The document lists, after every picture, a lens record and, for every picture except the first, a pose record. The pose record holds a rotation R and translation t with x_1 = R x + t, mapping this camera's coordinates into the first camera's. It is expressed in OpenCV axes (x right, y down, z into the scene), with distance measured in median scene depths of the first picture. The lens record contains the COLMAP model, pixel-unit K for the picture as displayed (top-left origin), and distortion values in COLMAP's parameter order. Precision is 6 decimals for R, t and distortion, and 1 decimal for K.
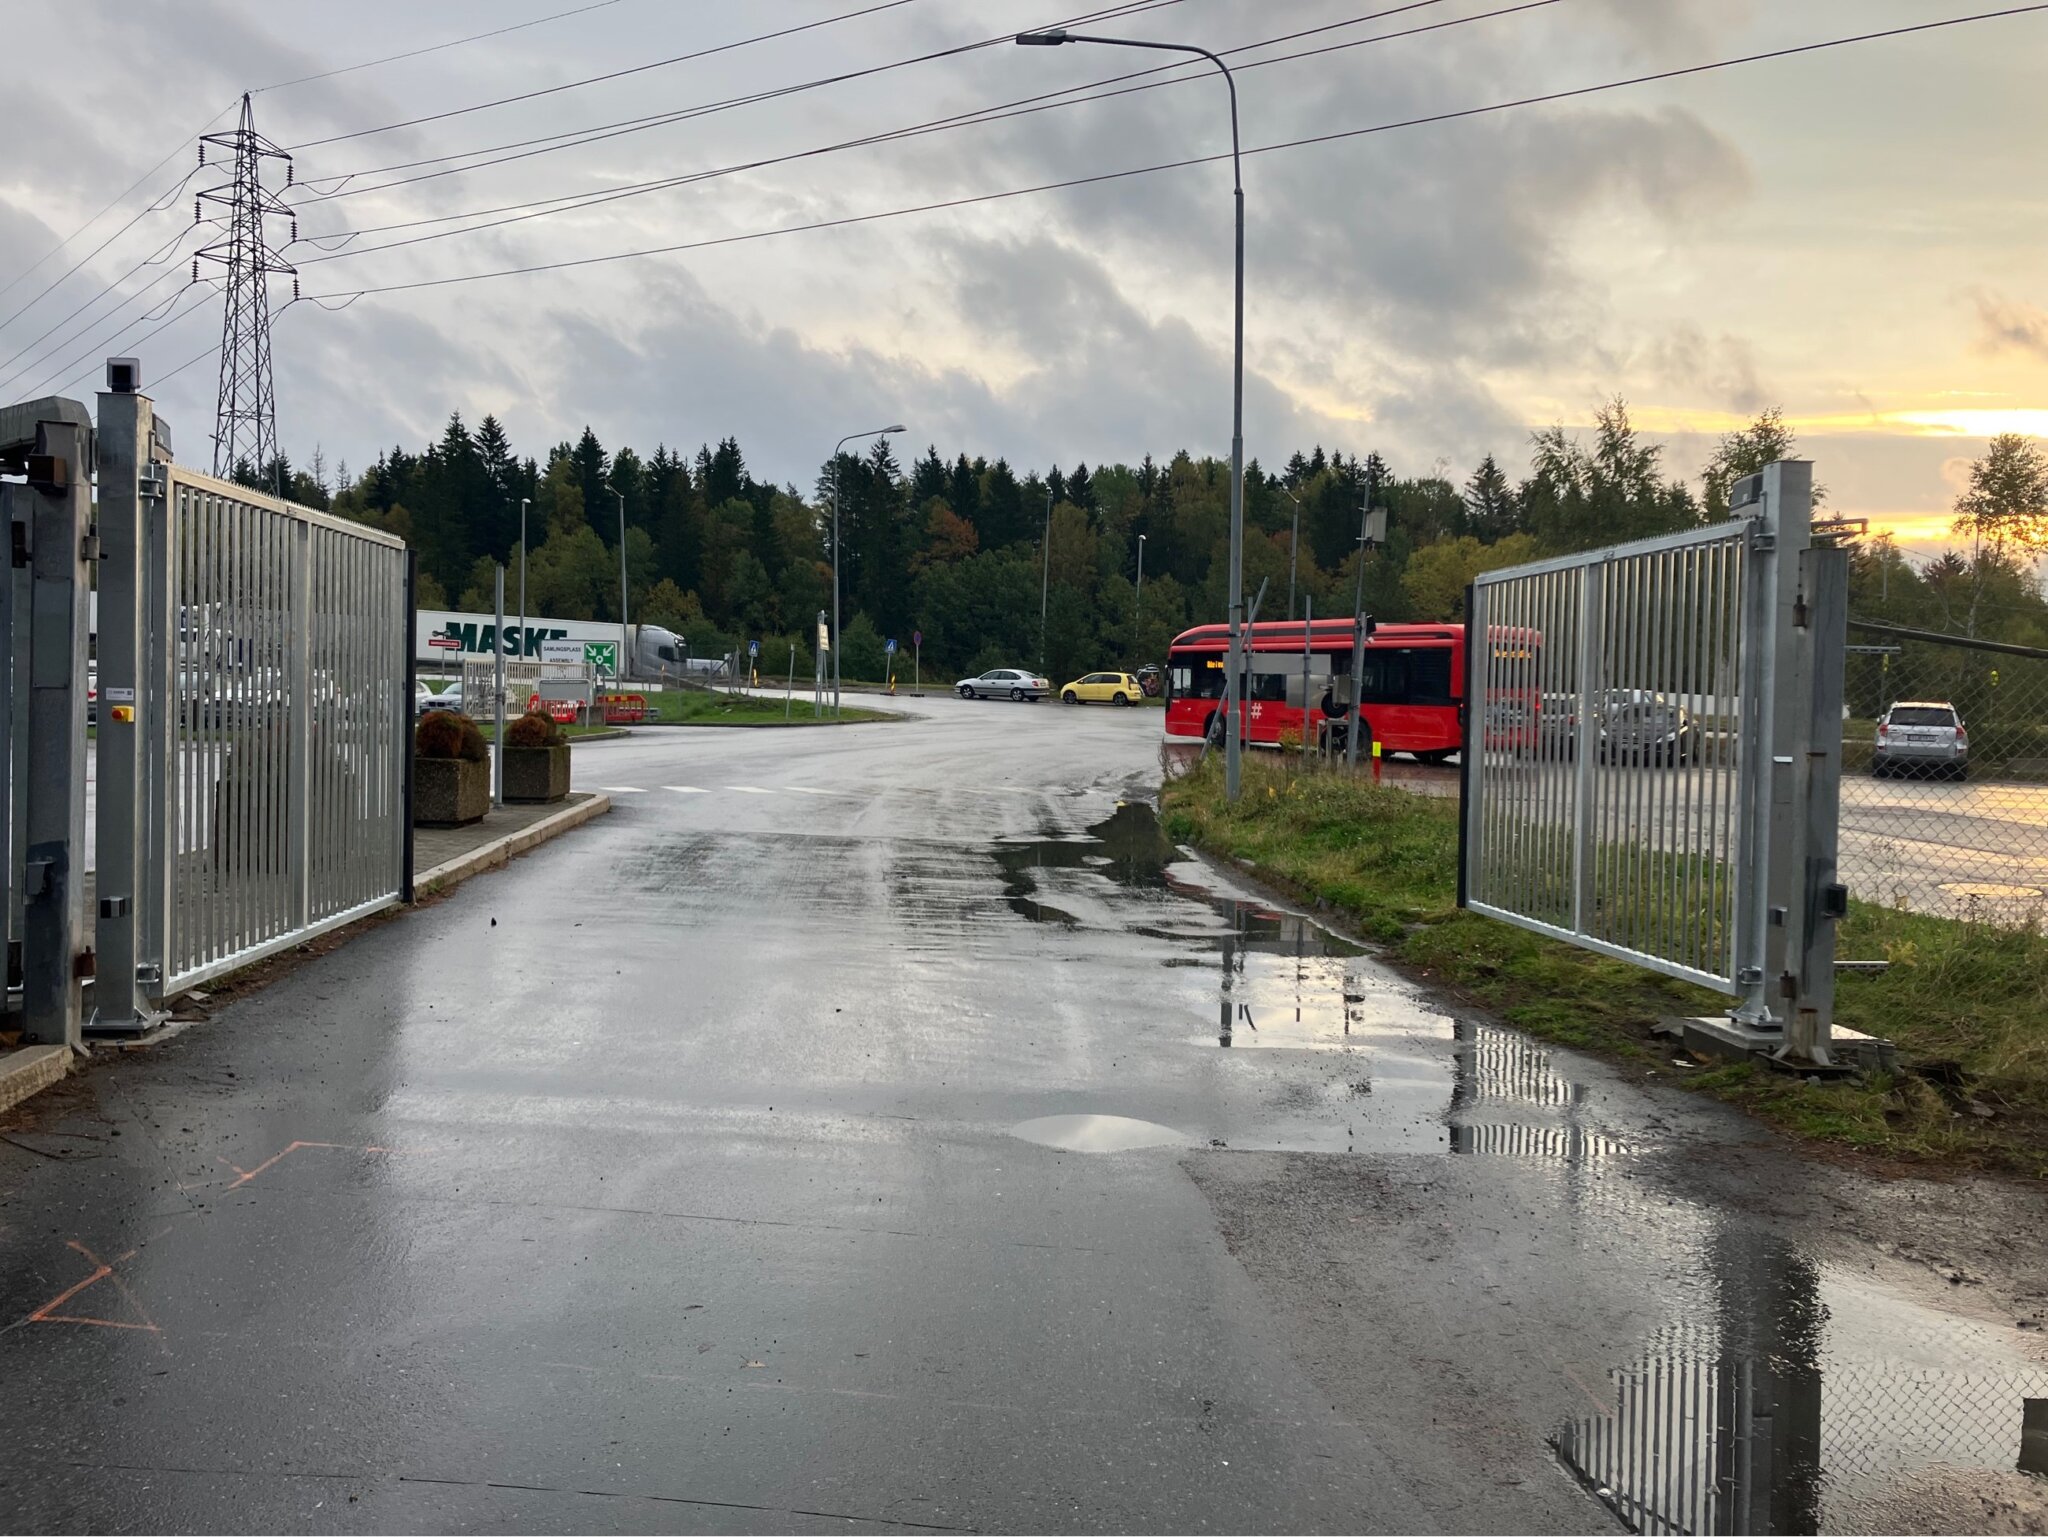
lens RADIAL K [[1628.5, 0, 1024.0], [0, 1628.5, 768.5], [0, 0, 1]] dist [0.063244, -0.199844]
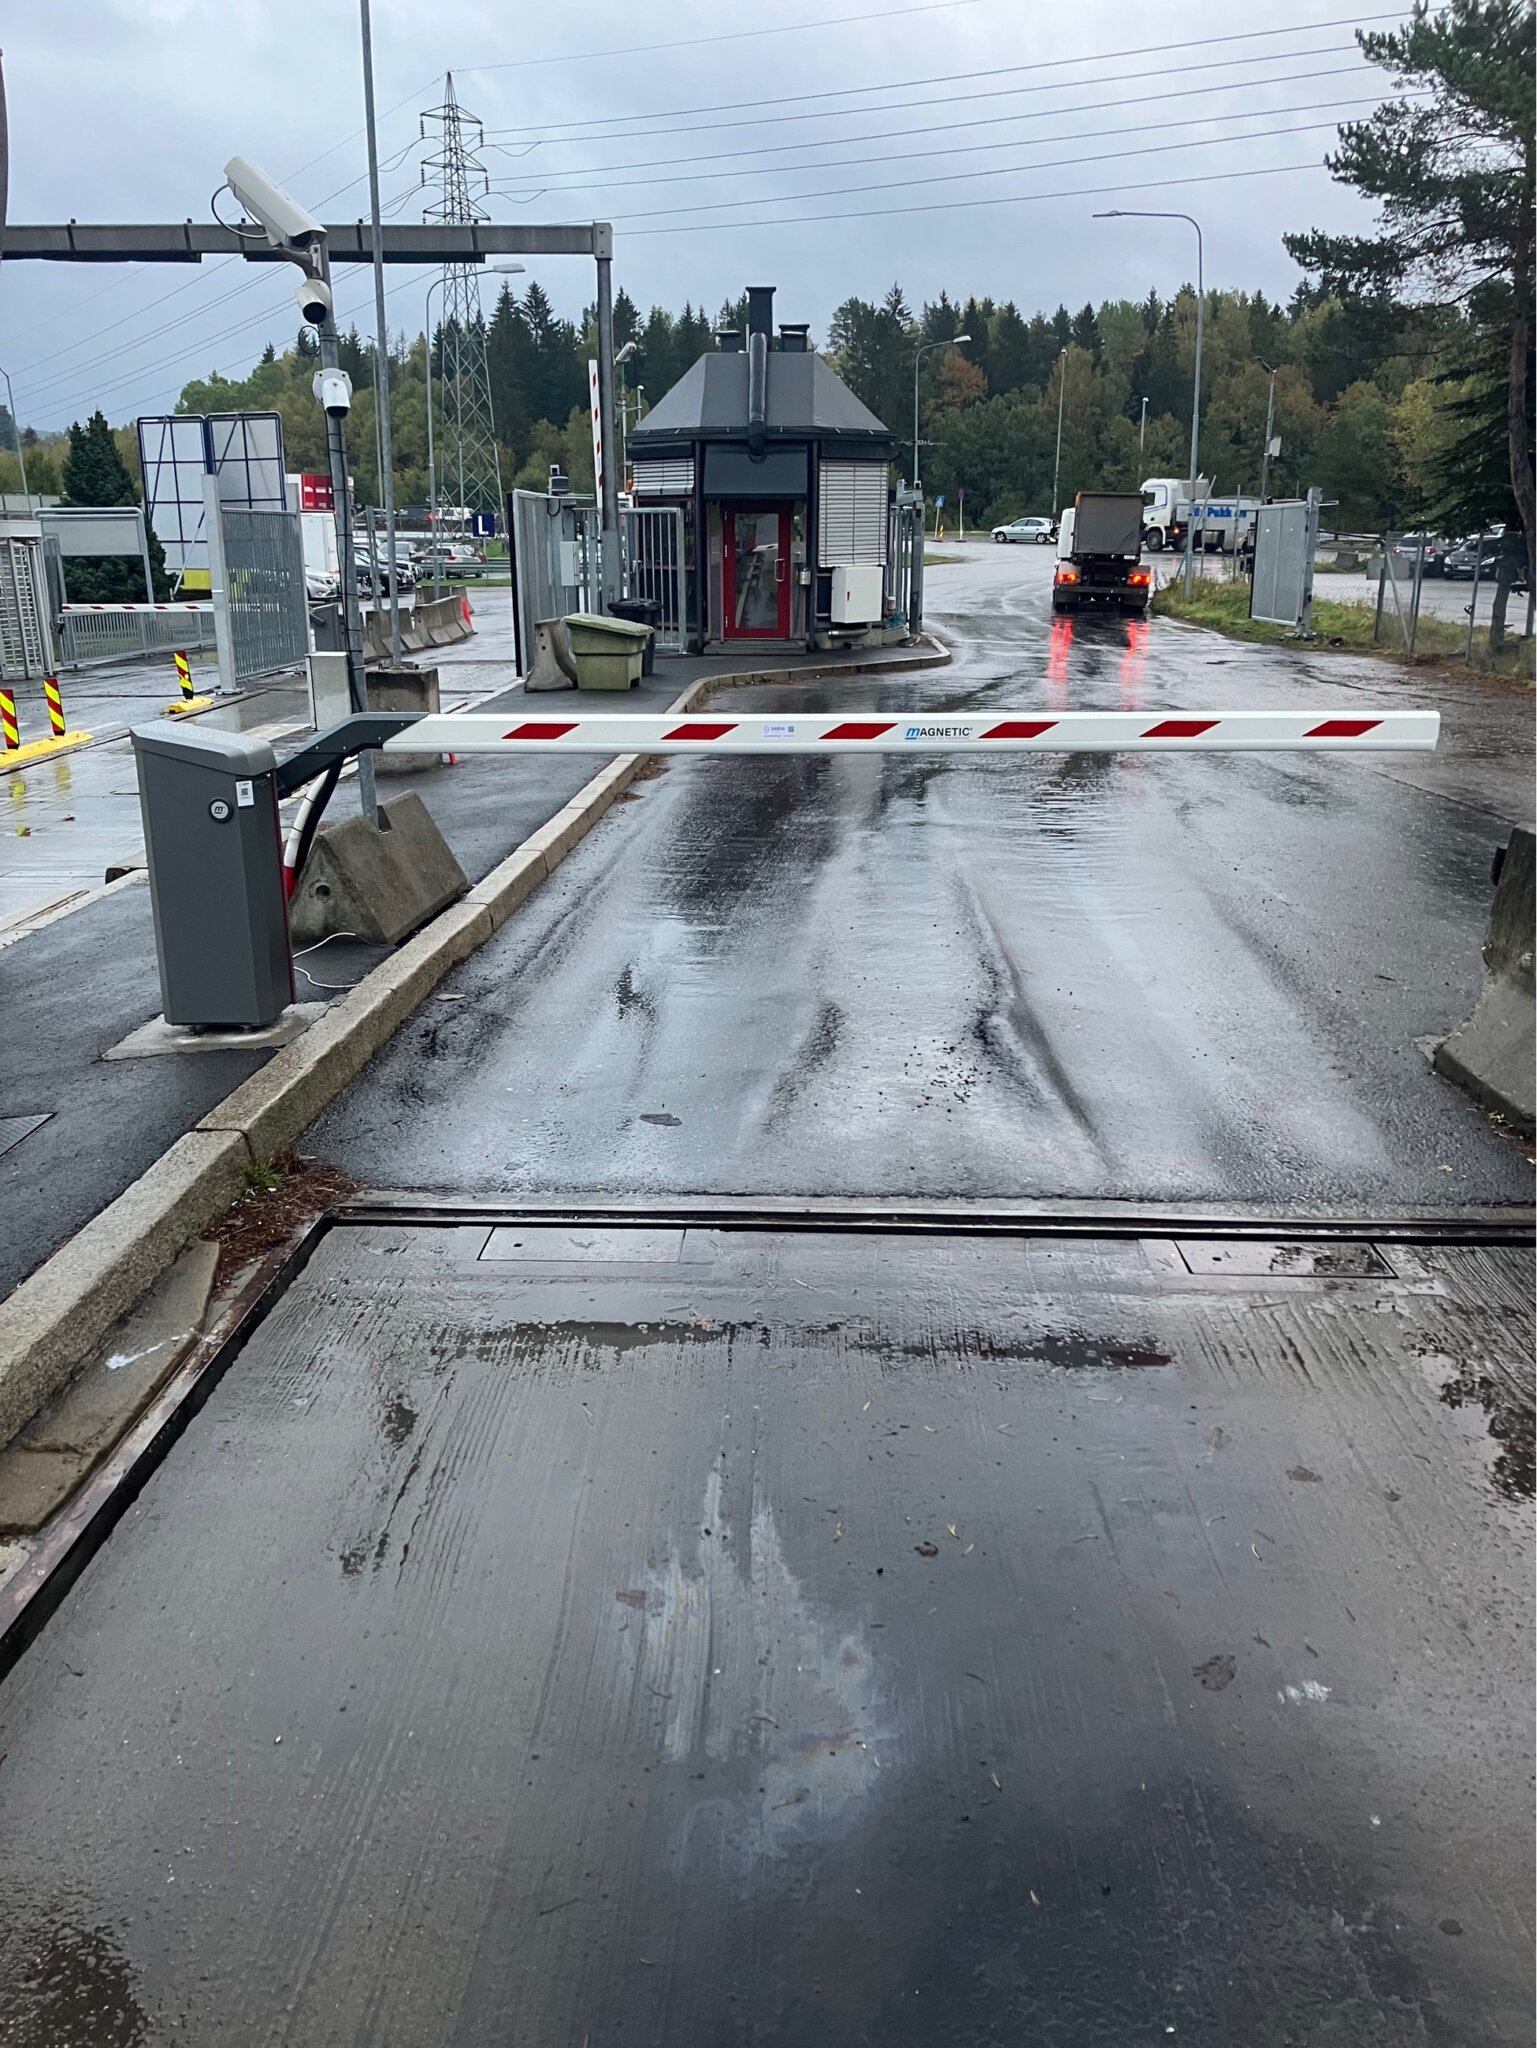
lens RADIAL K [[1628.5, 0, 769.6], [0, 1628.5, 980.3], [0, 0, 1]] dist [0.063244, -0.199844]
pose [[0.989484, 0.011080, -0.144214, -0.010247], [0.020797, 0.975802, 0.217667, 0.003455], [0.143136, -0.218377, 0.965310, -0.132366]]
